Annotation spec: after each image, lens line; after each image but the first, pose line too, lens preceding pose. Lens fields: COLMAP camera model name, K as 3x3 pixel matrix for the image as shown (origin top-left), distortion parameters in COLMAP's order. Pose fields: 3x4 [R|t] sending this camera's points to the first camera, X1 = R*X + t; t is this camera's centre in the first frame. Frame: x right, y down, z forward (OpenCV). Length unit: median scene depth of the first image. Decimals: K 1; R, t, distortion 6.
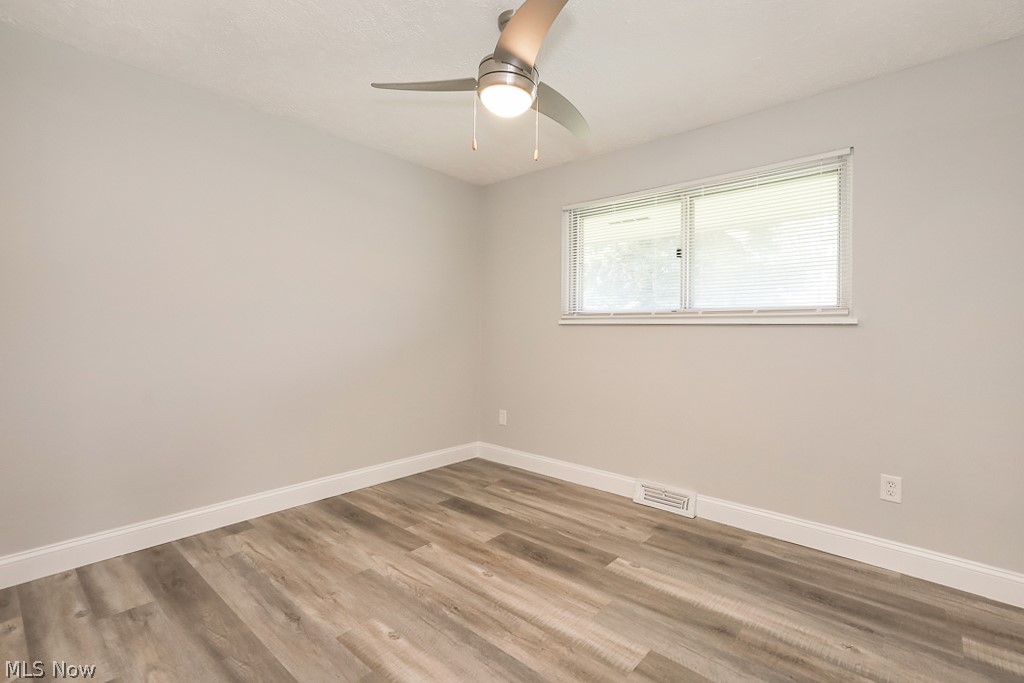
lens RADIAL K [[463.9, 0, 509.9], [0, 463.9, 344.3], [0, 0, 1]] dist [0.019915, -0.000005]
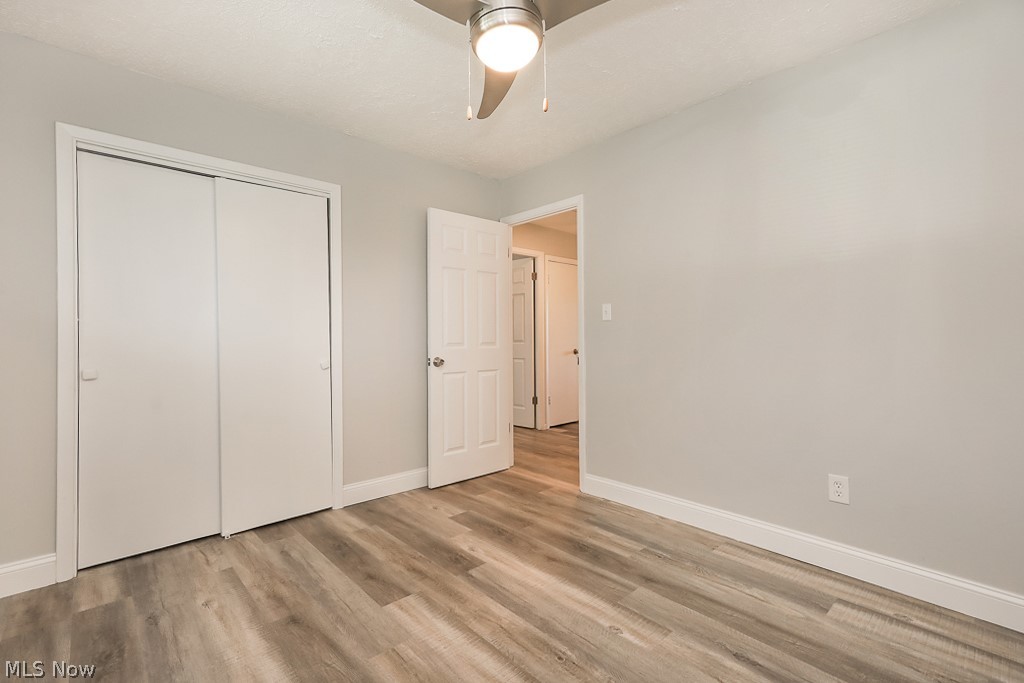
lens RADIAL K [[463.9, 0, 509.9], [0, 463.9, 344.3], [0, 0, 1]] dist [0.019915, -0.000005]
pose [[-0.994014, -0.013708, 0.108390, -0.108038], [-0.008953, 0.998981, 0.044239, -0.036370], [-0.108886, 0.043004, -0.993124, 1.800840]]
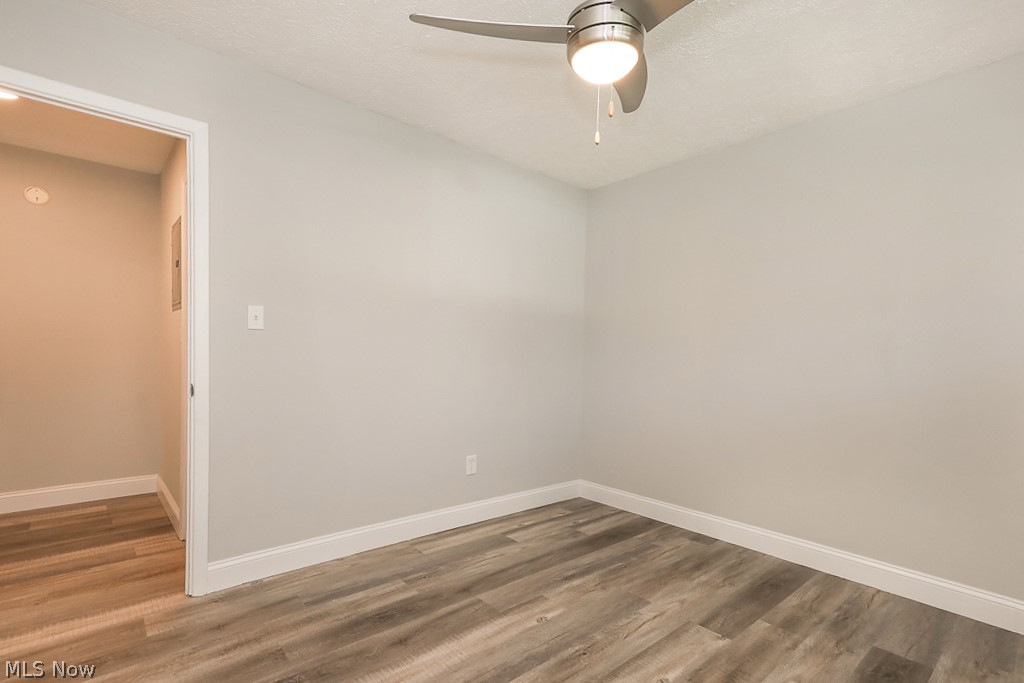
lens RADIAL K [[491.9, 0, 516.6], [0, 491.9, 366.5], [0, 0, 1]] dist [0.022579, 0.000000]
pose [[-0.124885, 0.007073, -0.992146, 0.859822], [-0.052300, 0.998537, 0.013701, -0.008838], [0.990792, 0.053600, -0.124332, 0.946951]]
